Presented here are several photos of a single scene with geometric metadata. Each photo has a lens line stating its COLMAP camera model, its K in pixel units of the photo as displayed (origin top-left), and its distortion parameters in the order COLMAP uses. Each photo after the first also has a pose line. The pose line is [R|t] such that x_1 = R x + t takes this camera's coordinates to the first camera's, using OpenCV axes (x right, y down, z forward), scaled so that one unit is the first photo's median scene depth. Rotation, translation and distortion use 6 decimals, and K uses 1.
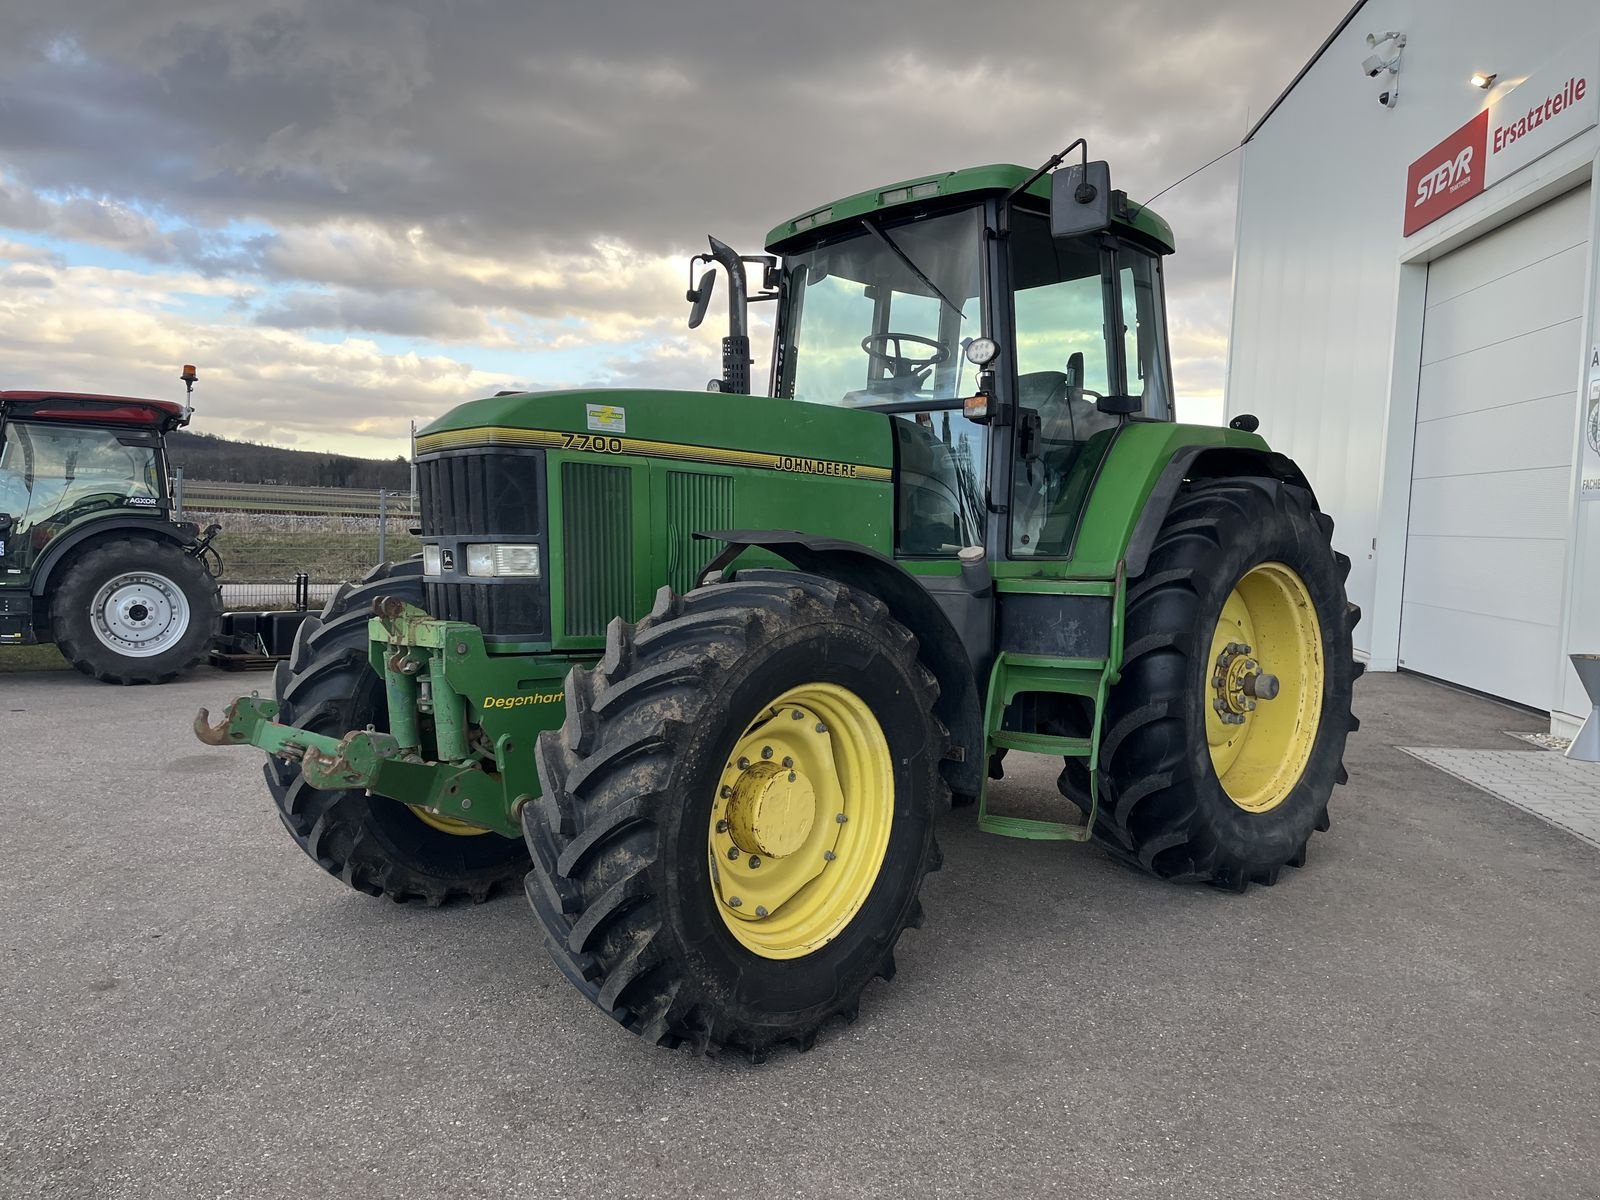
lens RADIAL K [[1217.1, 0, 803.9], [0, 1217.1, 595.6], [0, 0, 1]] dist [0.068541, -0.095052]
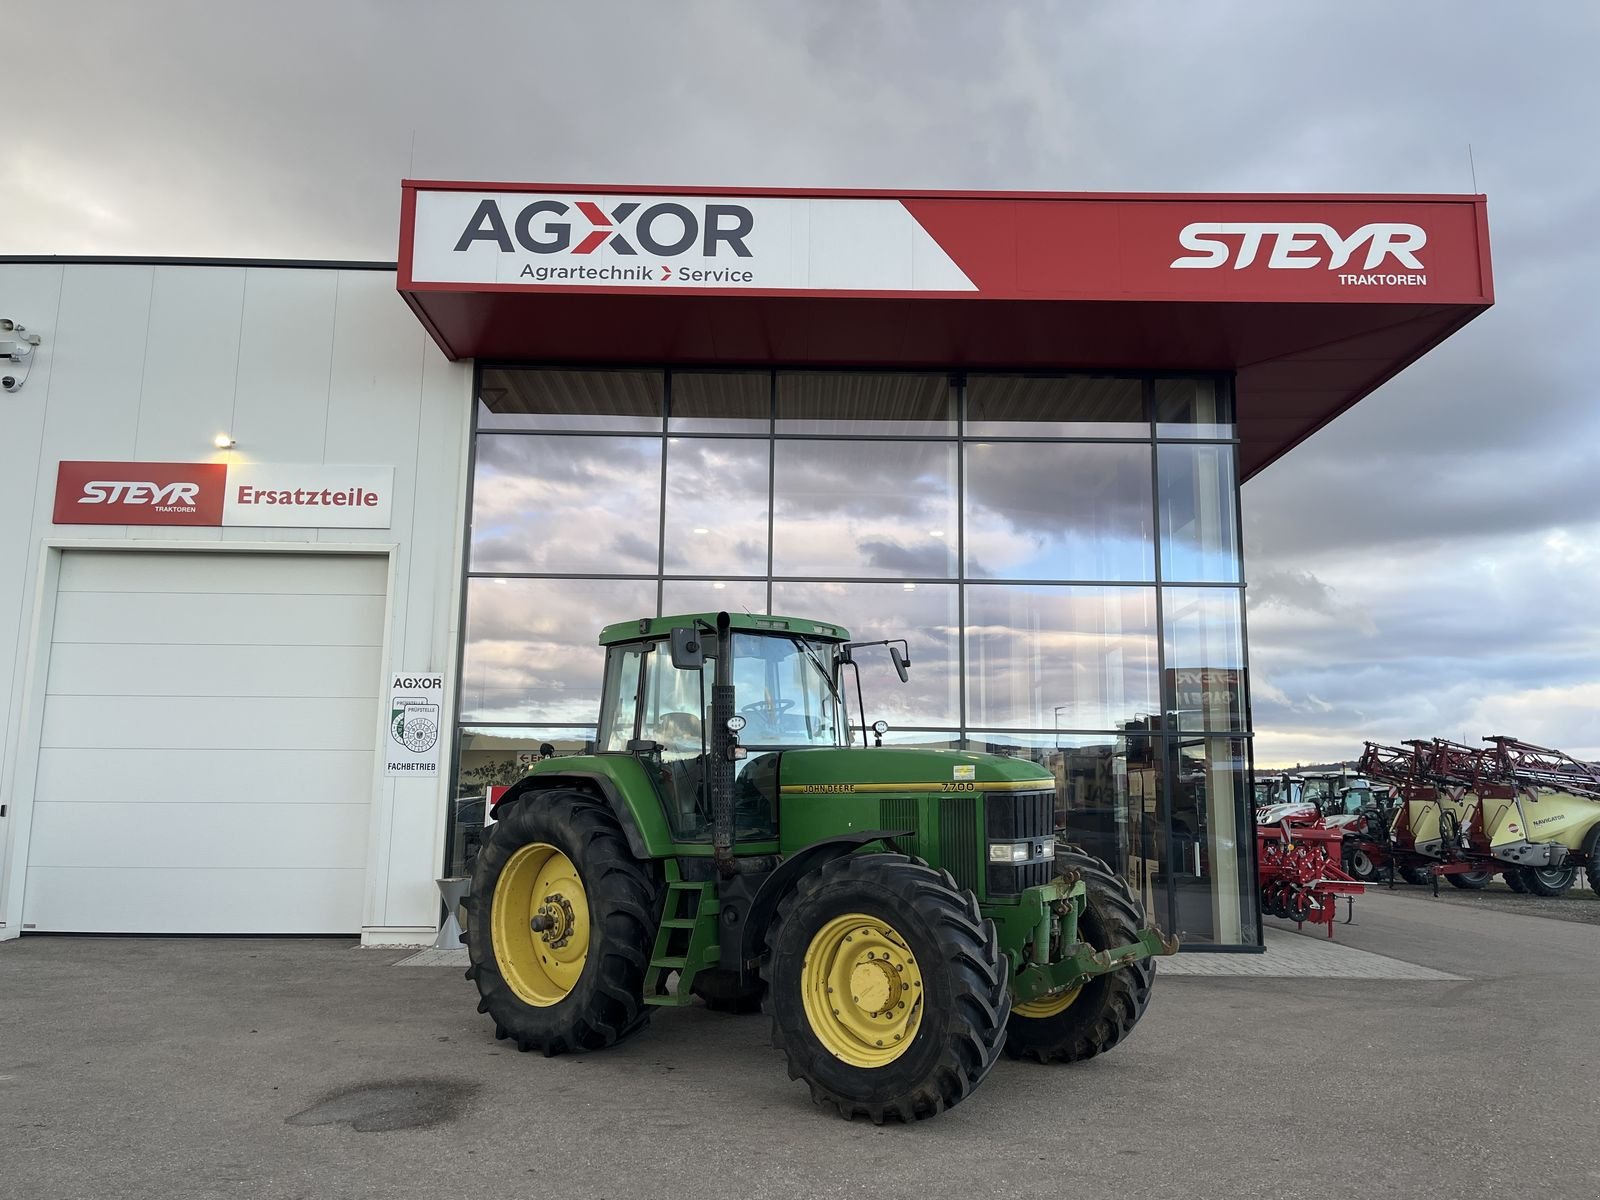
lens RADIAL K [[1217.1, 0, 806.6], [0, 1217.1, 592.6], [0, 0, 1]] dist [0.068541, -0.095052]
pose [[-0.108249, 0.131774, 0.985352, -1.452133], [0.050131, 0.990638, -0.126974, -0.135046], [-0.992859, 0.035652, -0.113841, 1.055868]]
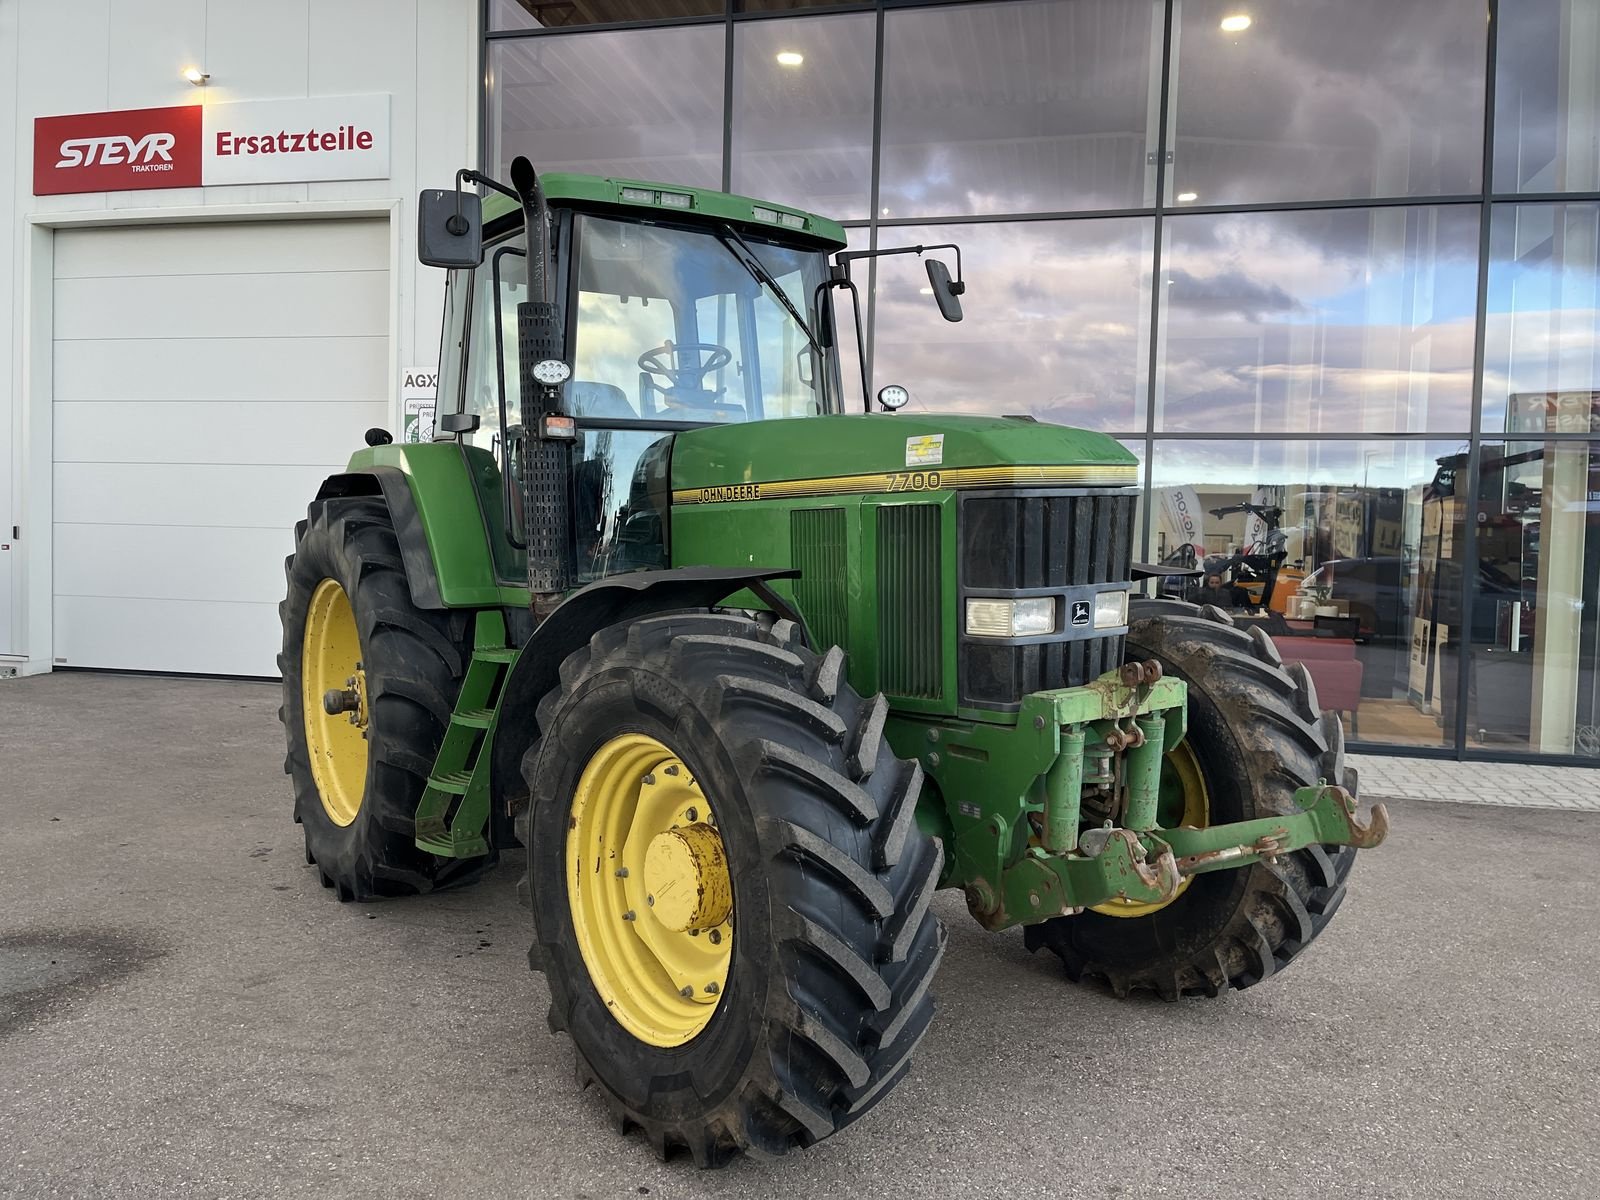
lens RADIAL K [[1217.1, 0, 799.8], [0, 1217.1, 596.5], [0, 0, 1]] dist [0.068541, -0.095052]
pose [[0.134892, -0.074239, 0.988075, -0.797908], [0.044710, 0.996630, 0.068778, -0.074727], [-0.989851, 0.034899, 0.137756, 0.735520]]
